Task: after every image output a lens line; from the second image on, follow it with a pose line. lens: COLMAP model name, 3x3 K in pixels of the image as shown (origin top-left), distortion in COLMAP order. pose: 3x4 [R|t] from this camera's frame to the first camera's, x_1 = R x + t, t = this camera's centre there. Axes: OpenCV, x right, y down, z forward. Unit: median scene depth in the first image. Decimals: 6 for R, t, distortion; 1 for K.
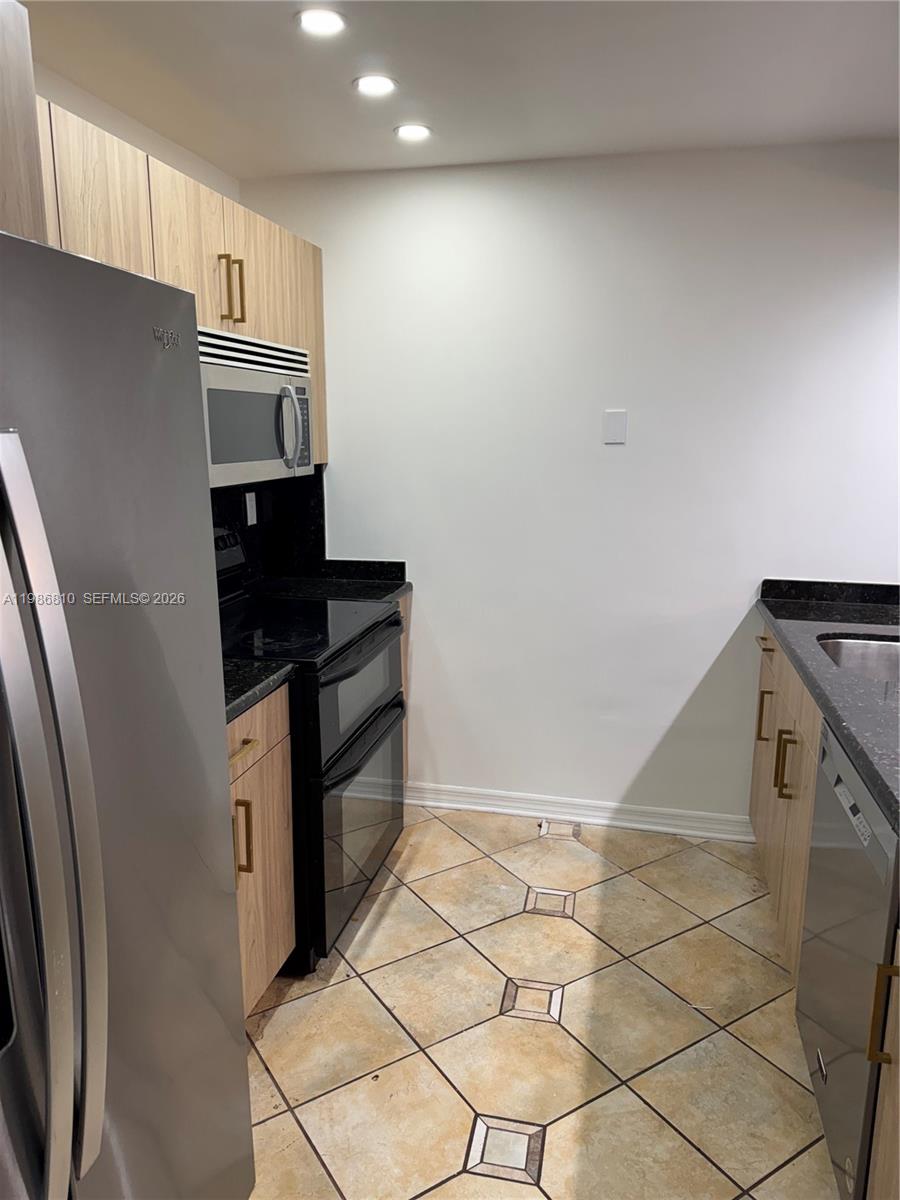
lens RADIAL K [[844.0, 0, 445.1], [0, 844.0, 598.2], [0, 0, 1]] dist [0.019303, -0.027455]
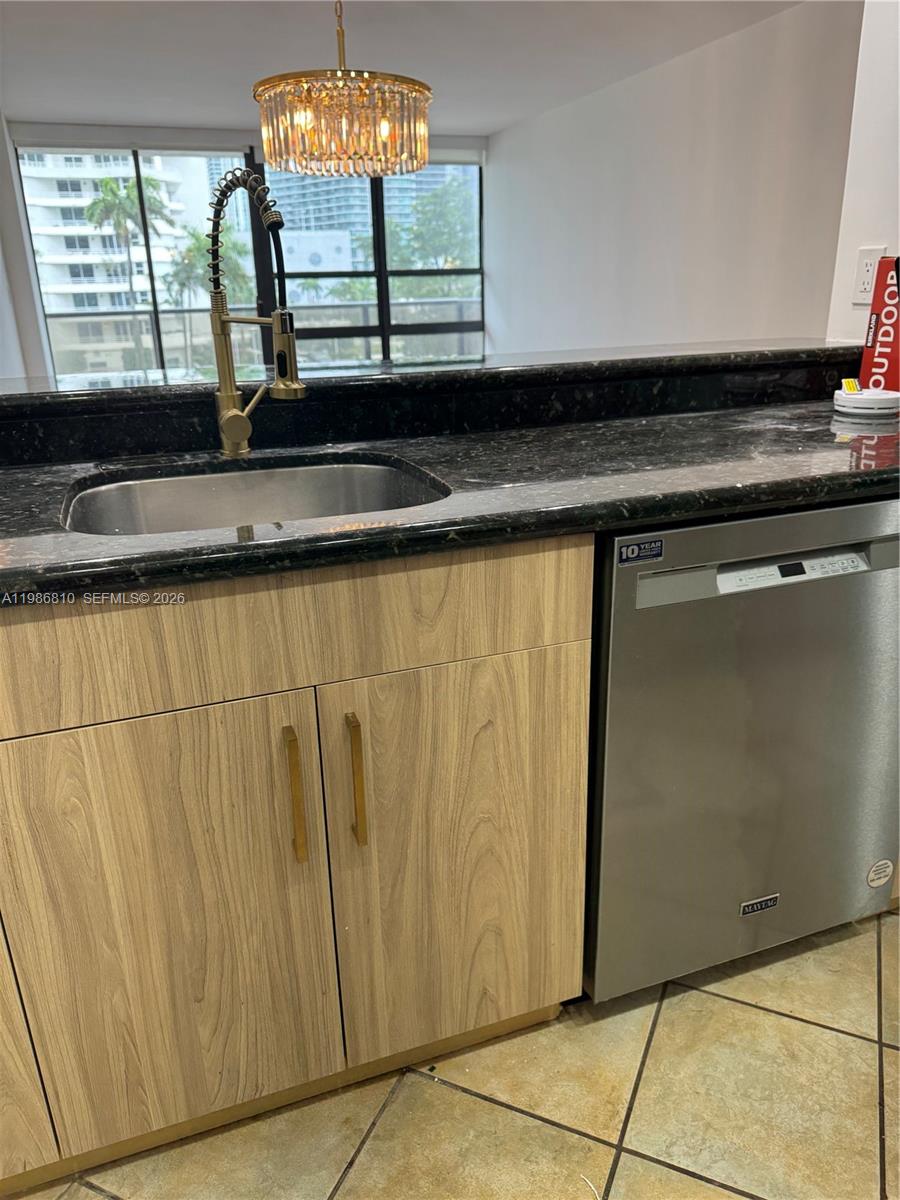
lens RADIAL K [[844.0, 0, 462.9], [0, 844.0, 597.1], [0, 0, 1]] dist [0.019303, -0.027455]
pose [[-0.540157, -0.278097, 0.794287, 0.034361], [0.201180, 0.873787, 0.442745, -0.075445], [-0.817164, 0.398946, -0.416035, 1.063726]]
